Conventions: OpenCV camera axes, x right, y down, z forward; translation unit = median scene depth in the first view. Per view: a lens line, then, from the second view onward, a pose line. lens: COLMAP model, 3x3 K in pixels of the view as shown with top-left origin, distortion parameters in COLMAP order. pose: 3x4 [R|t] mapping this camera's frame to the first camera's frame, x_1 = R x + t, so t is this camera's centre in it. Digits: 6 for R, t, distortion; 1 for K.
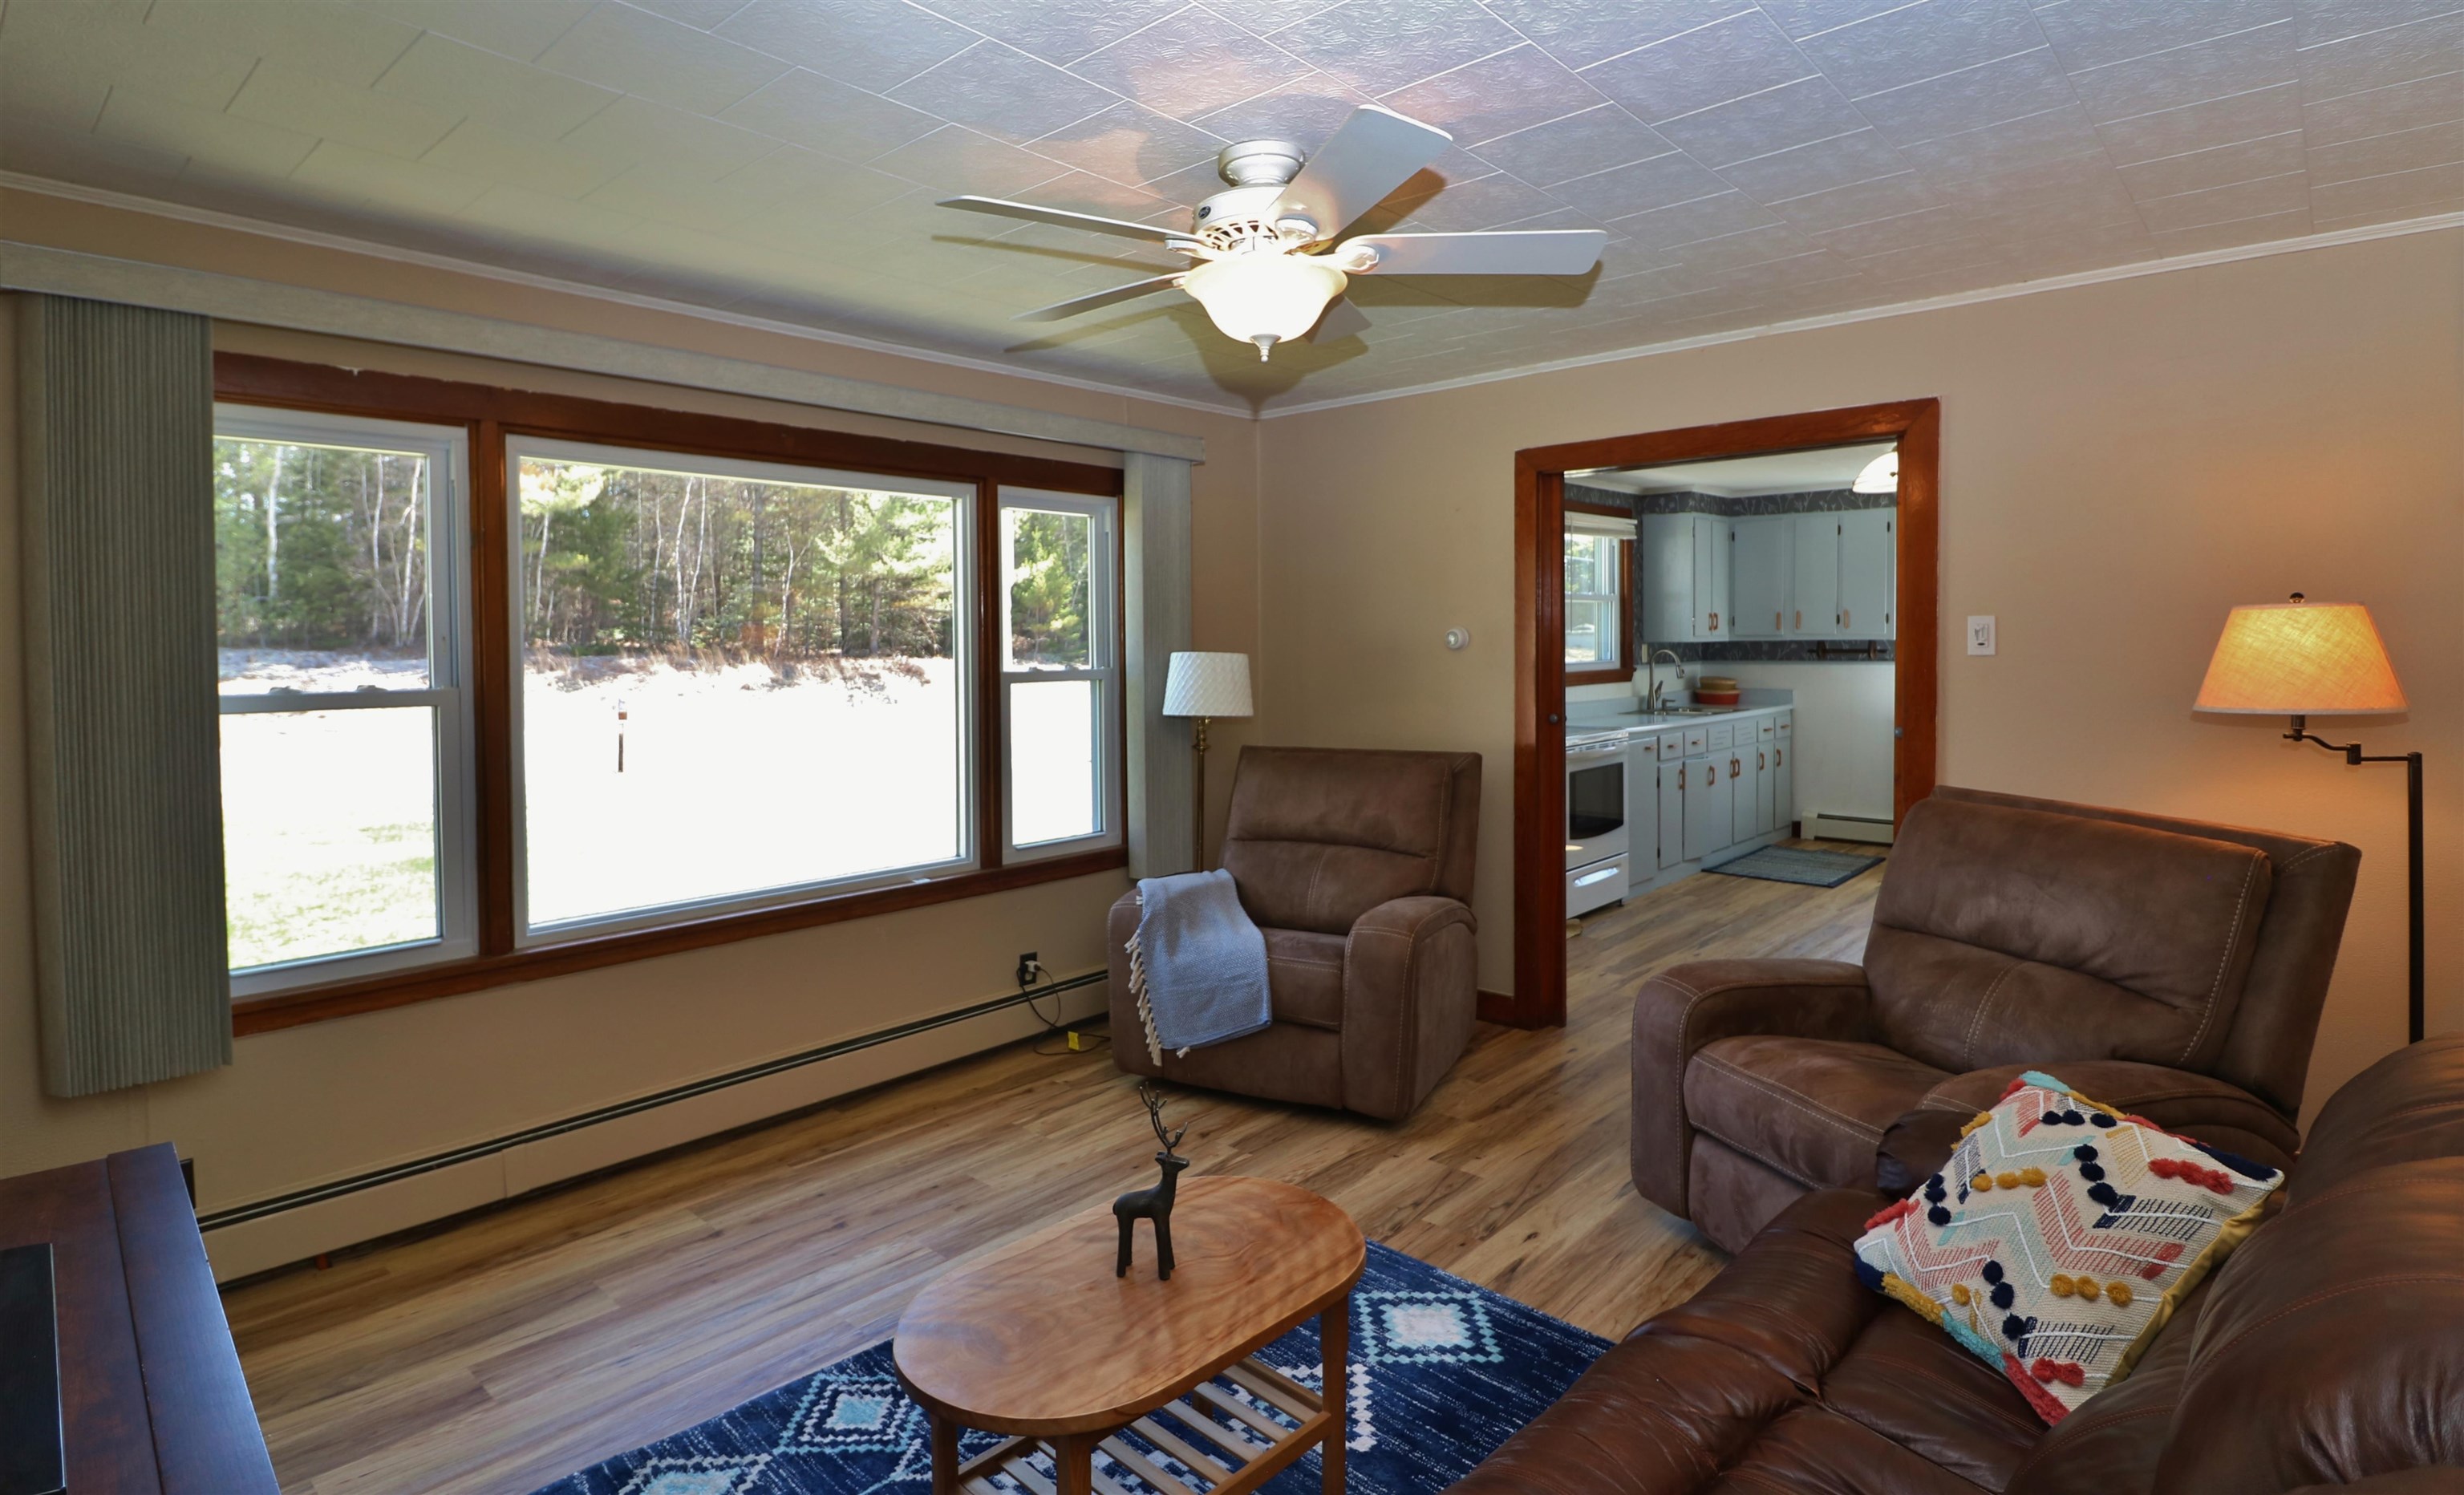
lens RADIAL K [[1287.4, 0, 1187.1], [0, 1287.4, 664.6], [0, 0, 1]] dist [-0.005386, -0.000505]
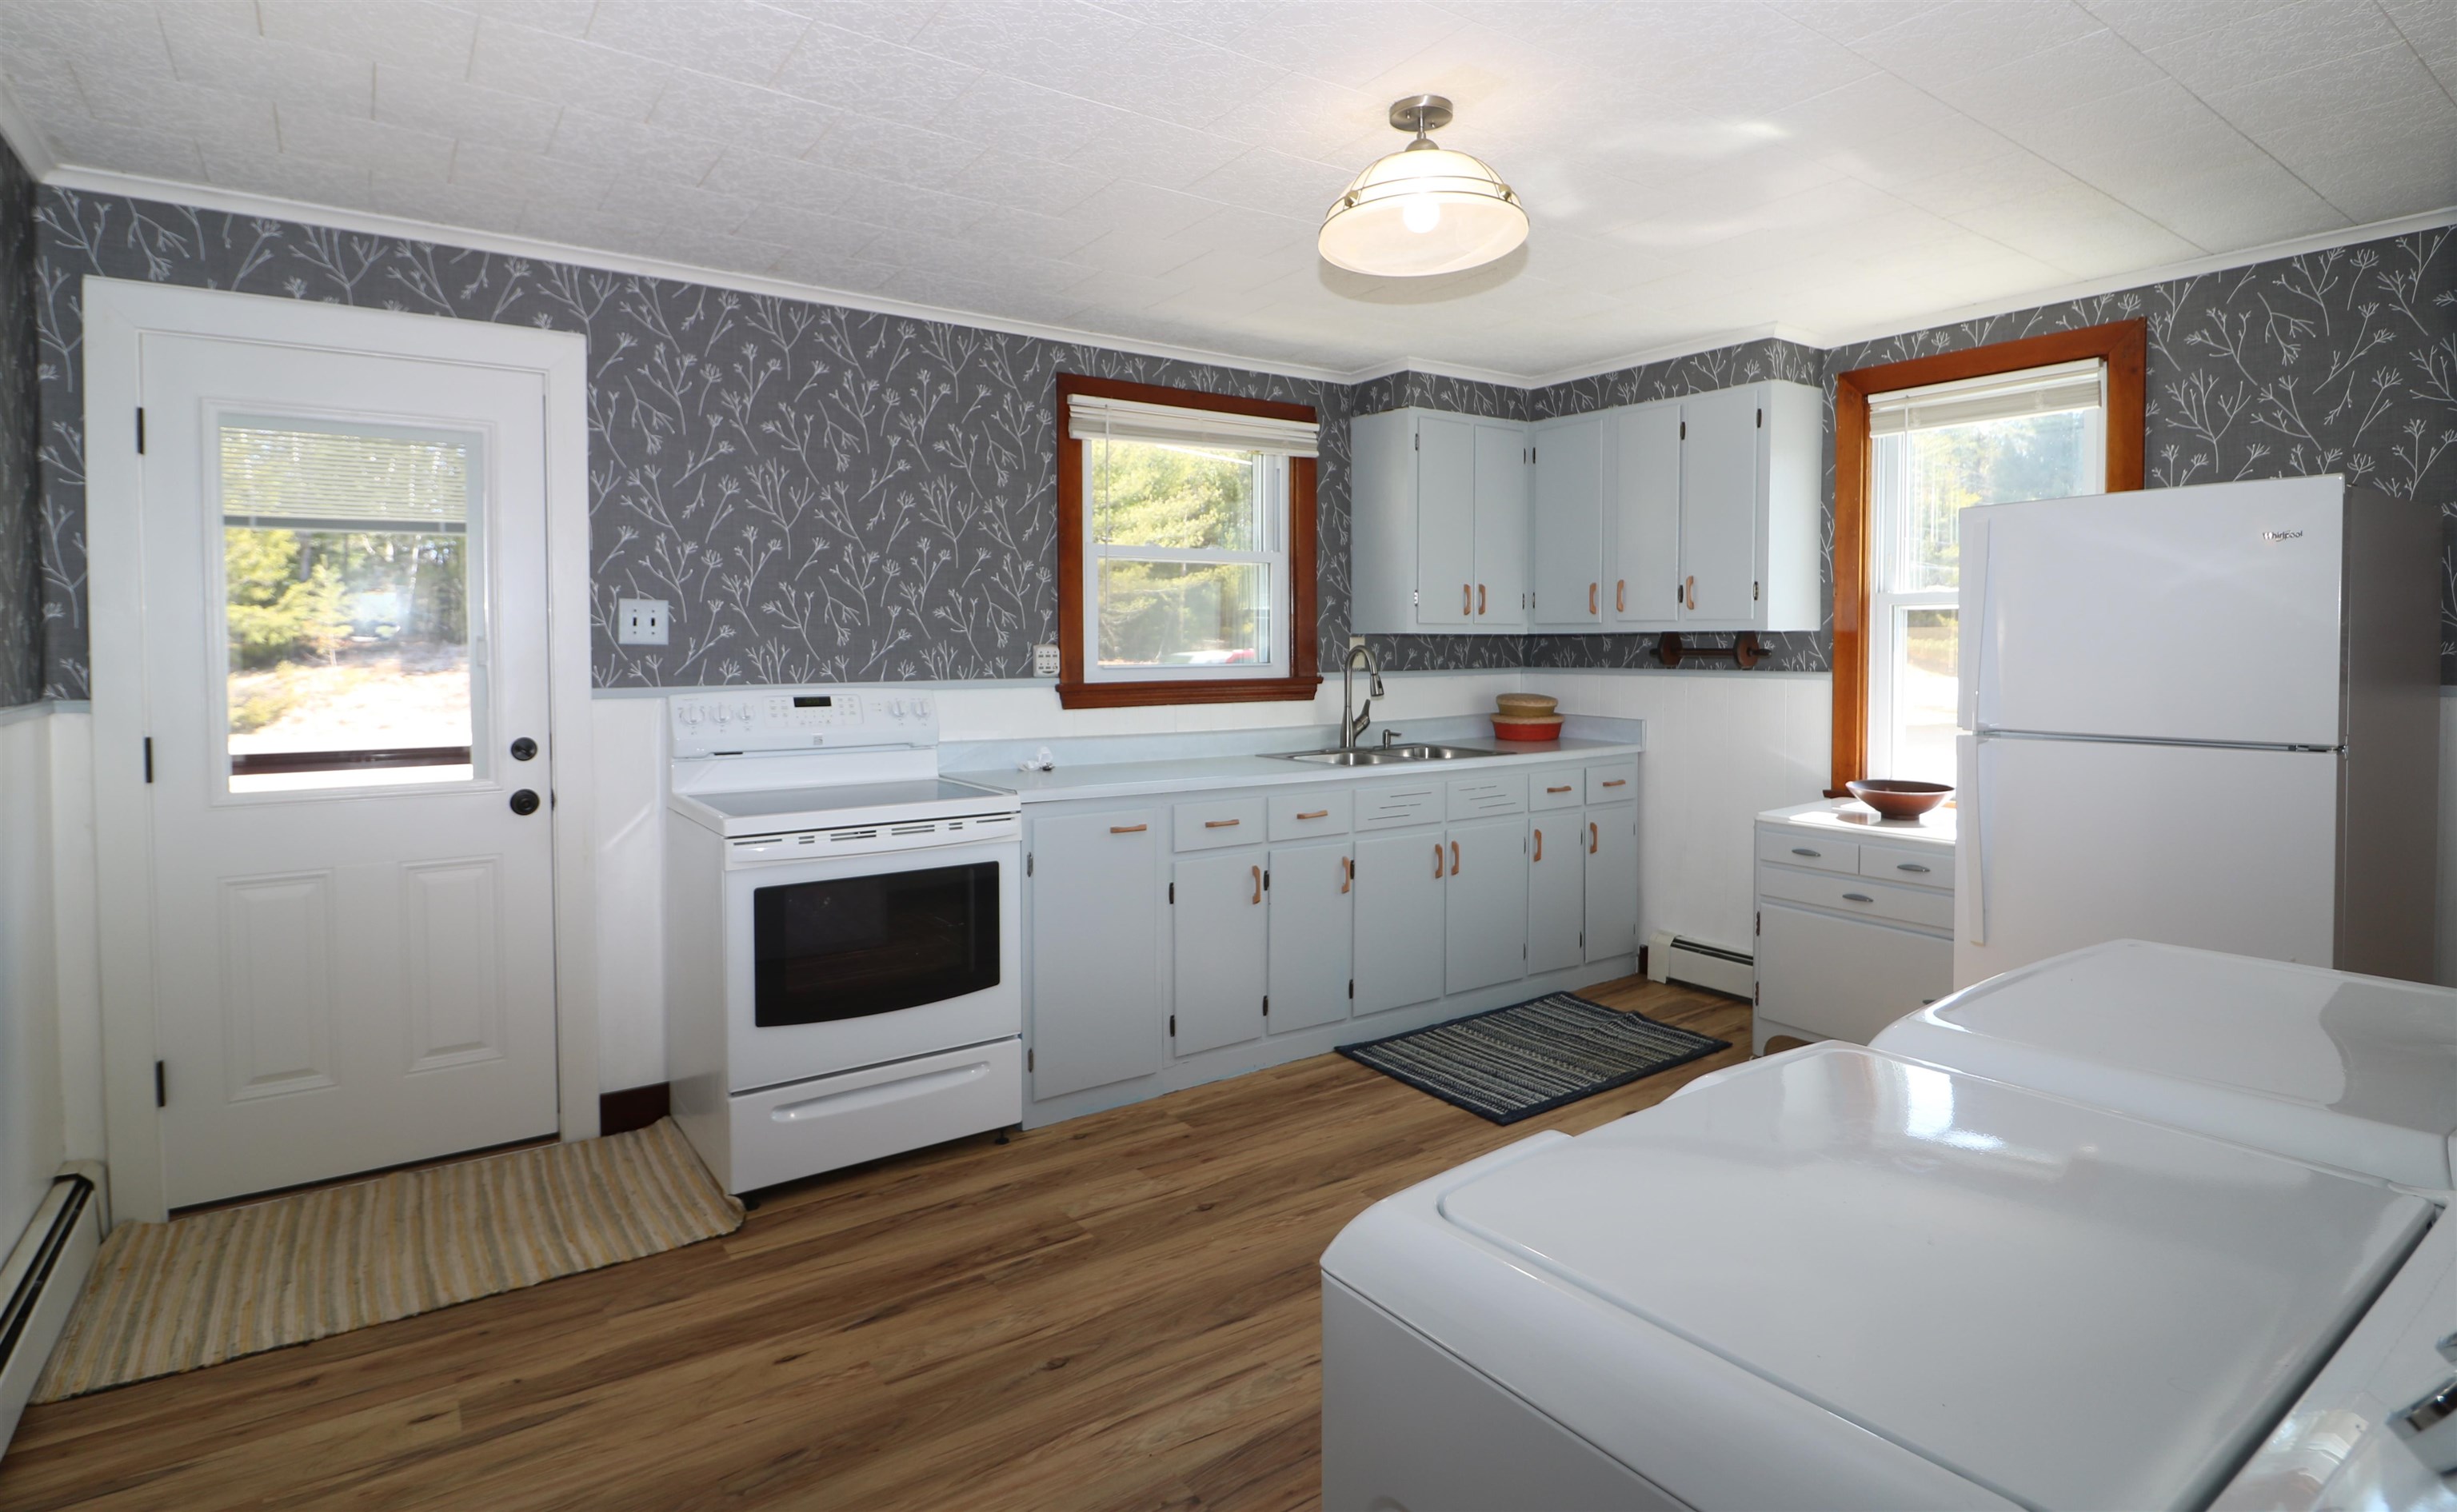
lens RADIAL K [[1217.0, 0, 1220.8], [0, 1217.0, 681.0], [0, 0, 1]] dist [-0.005681, -0.007598]
pose [[0.976767, 0.014733, -0.213796, 0.418728], [-0.013610, 0.999885, 0.006726, 0.001217], [0.213871, -0.003661, 0.976855, 0.443582]]
